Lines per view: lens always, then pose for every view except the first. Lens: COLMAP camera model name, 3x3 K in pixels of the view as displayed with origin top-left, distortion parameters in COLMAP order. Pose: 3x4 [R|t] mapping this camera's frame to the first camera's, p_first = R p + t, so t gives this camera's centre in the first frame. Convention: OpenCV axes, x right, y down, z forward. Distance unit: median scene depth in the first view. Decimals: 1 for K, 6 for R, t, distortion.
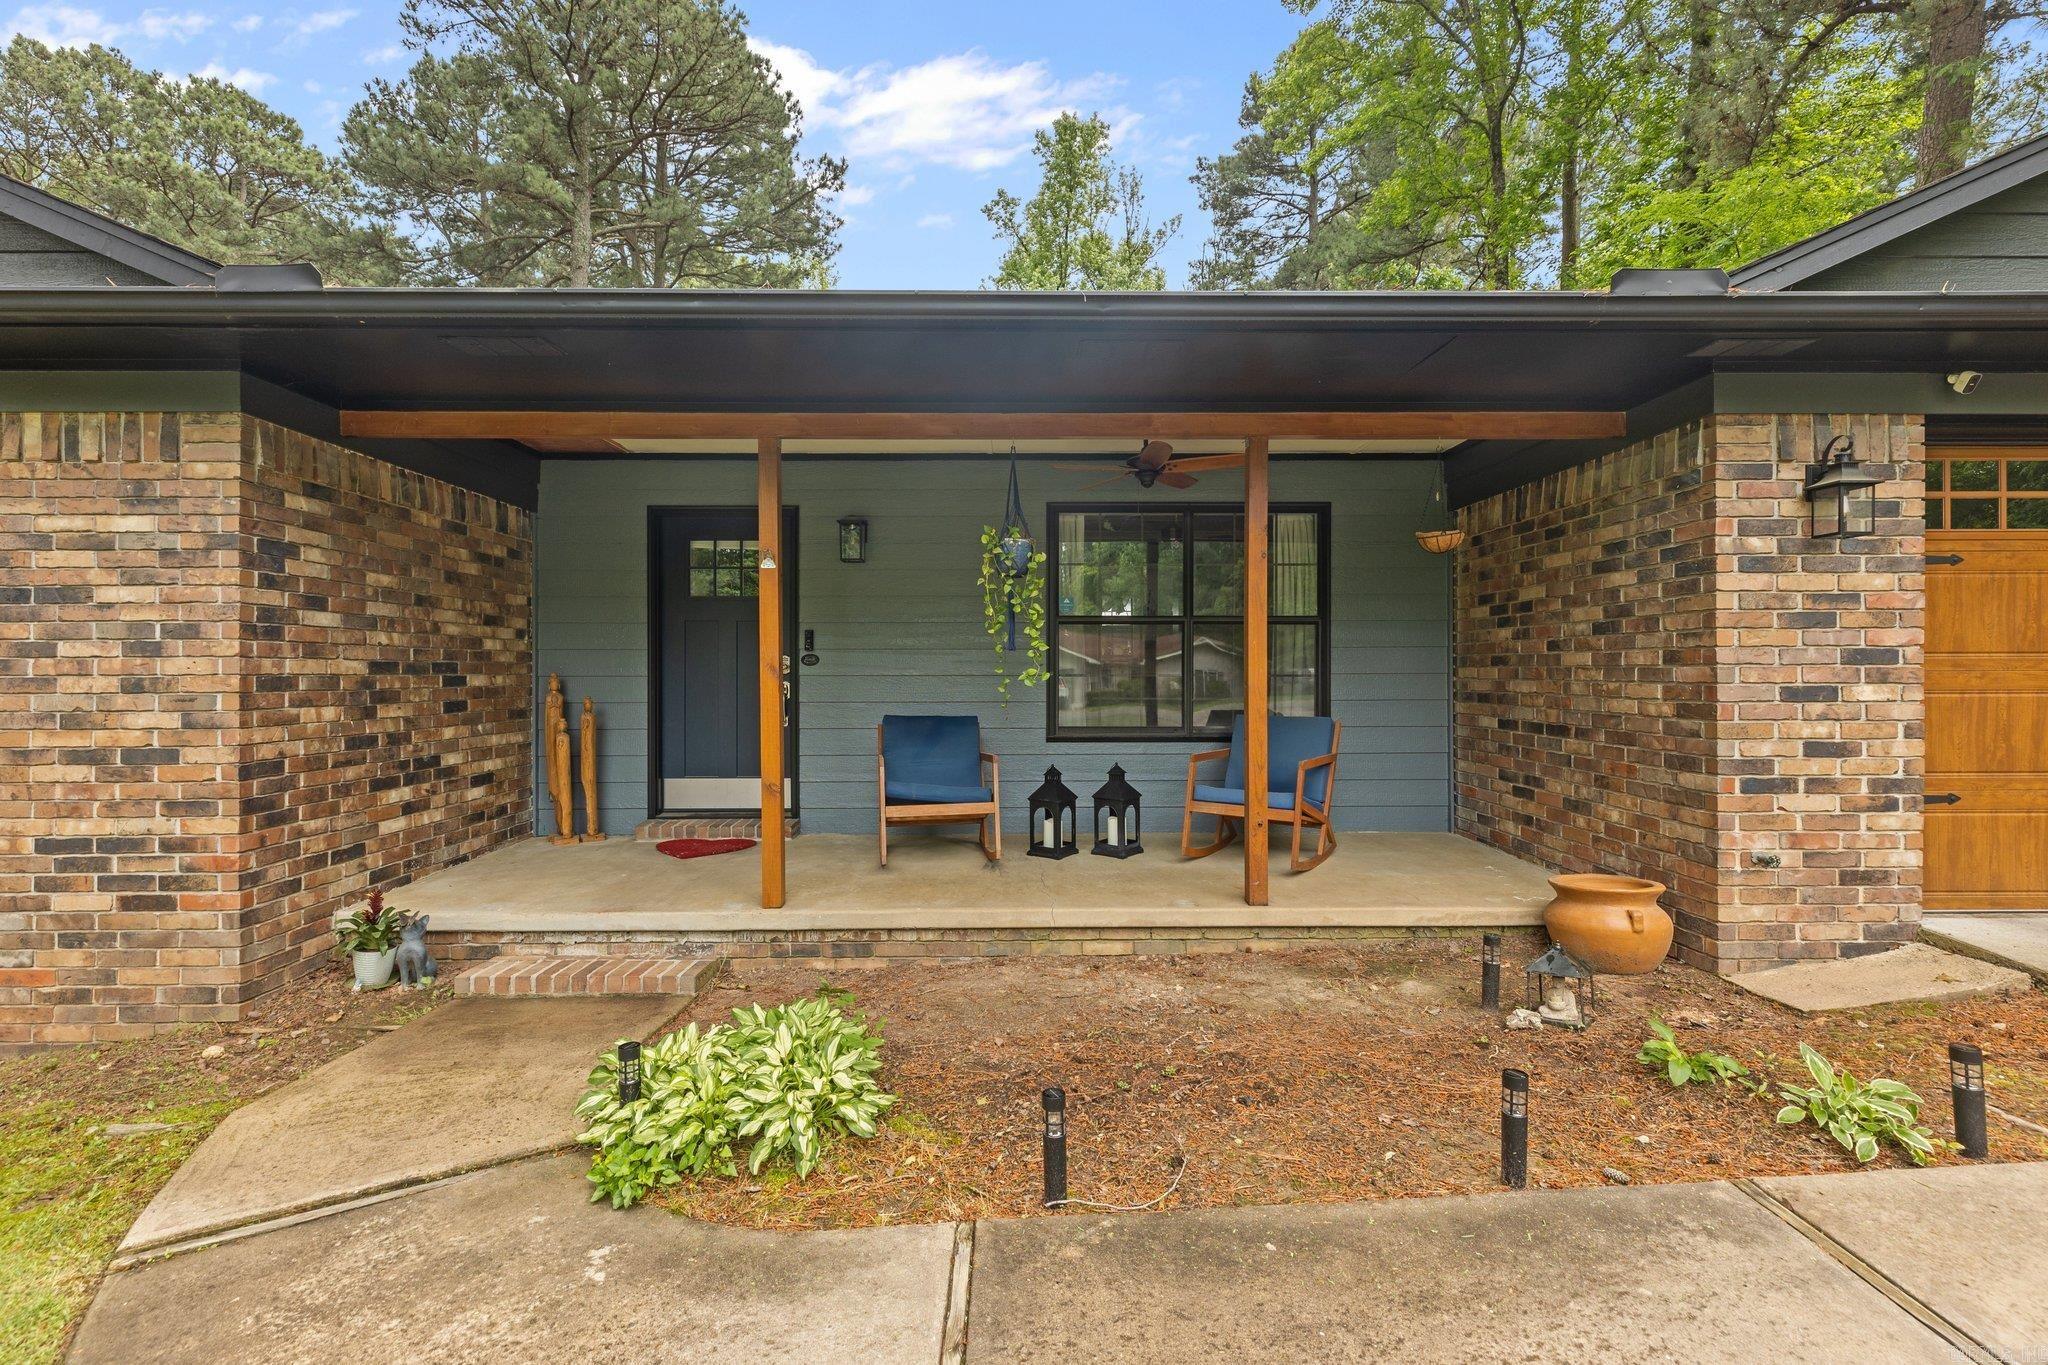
lens RADIAL K [[924.3, 0, 1022.8], [0, 924.3, 670.4], [0, 0, 1]] dist [0.005424, -0.000320]
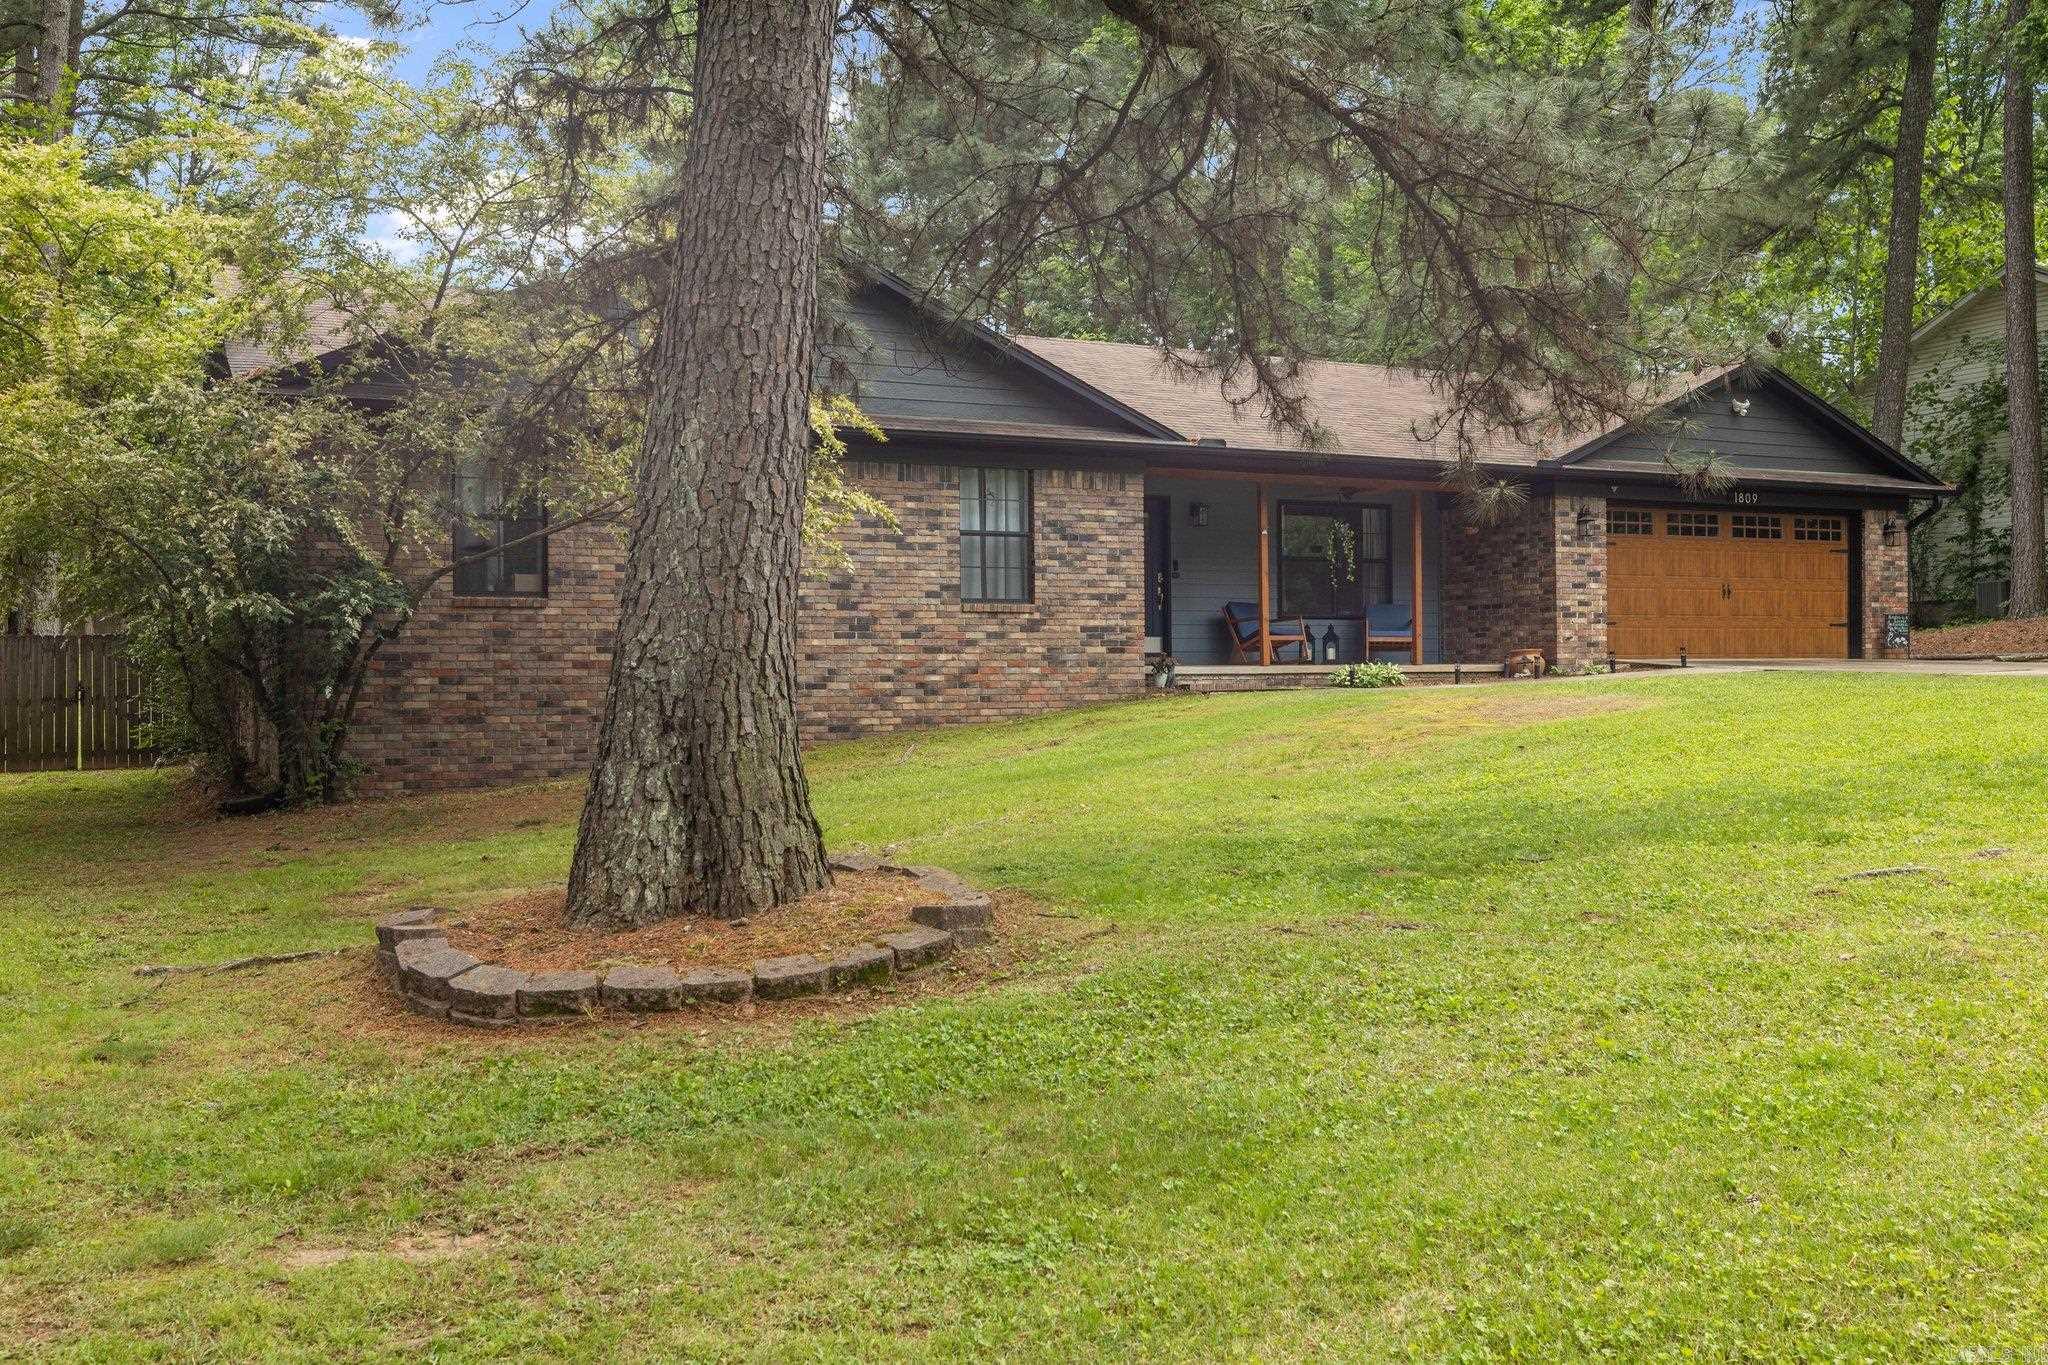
lens RADIAL K [[1824.3, 0, 1014.6], [0, 1824.3, 670.9], [0, 0, 1]] dist [-0.001432, 0.014574]
pose [[0.902181, -0.002197, 0.431353, -3.487660], [0.005708, 0.999960, -0.006846, 0.340725], [-0.431321, 0.008639, 0.902157, -3.688384]]
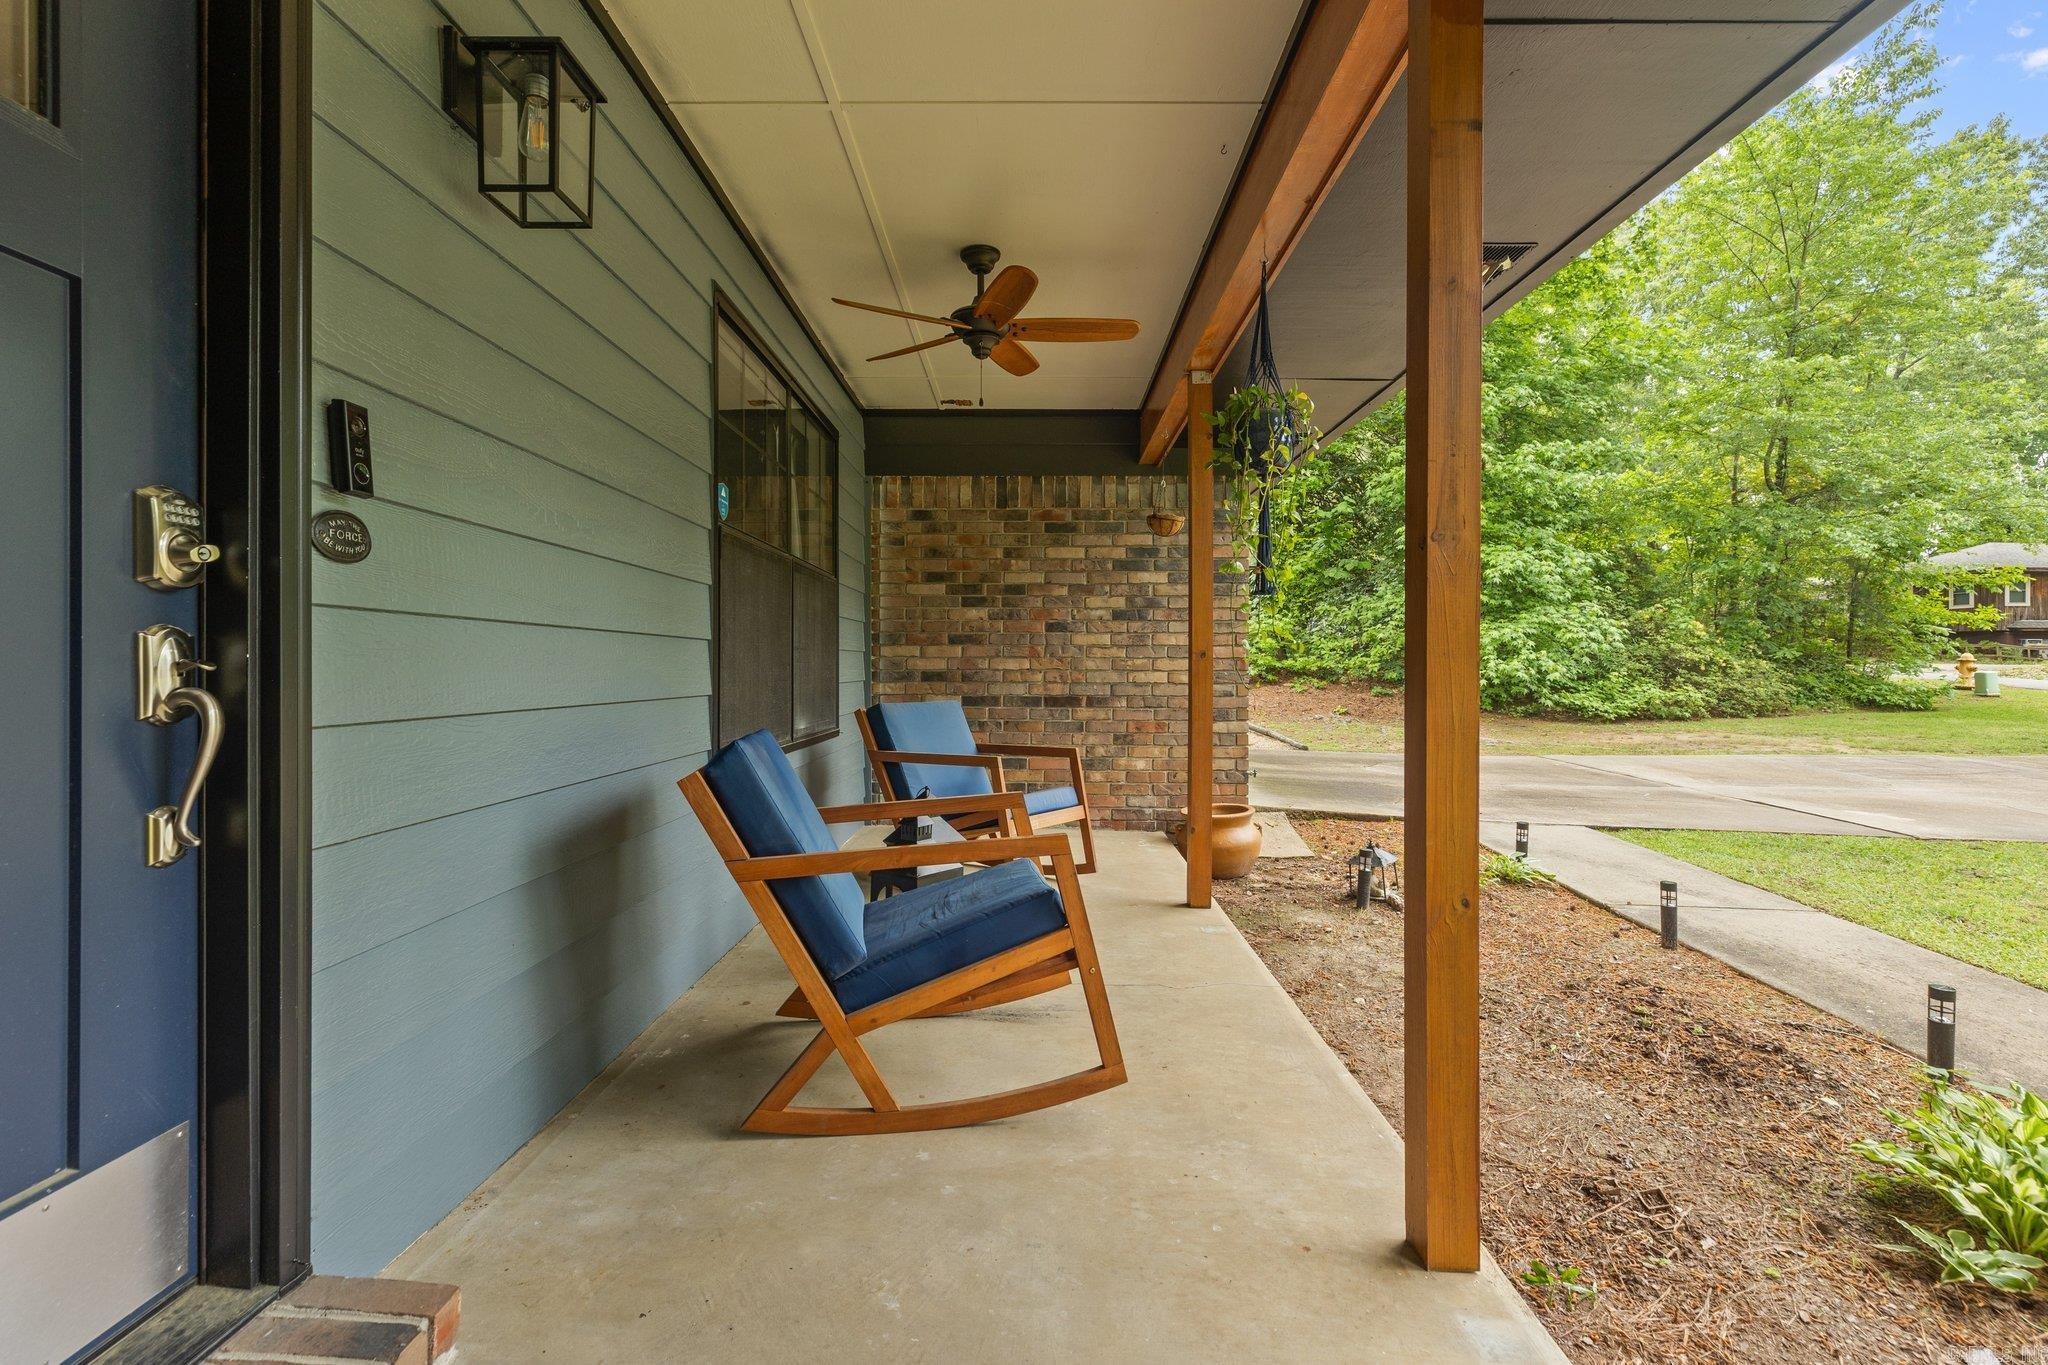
lens RADIAL K [[923.0, 0, 1024.3], [0, 923.0, 677.5], [0, 0, 1]] dist [0.004809, 0.000093]
pose [[0.012873, -0.010552, 0.999861, -0.717159], [-0.001614, 0.999943, 0.010573, 0.029359], [-0.999916, -0.001750, 0.012856, 1.323370]]
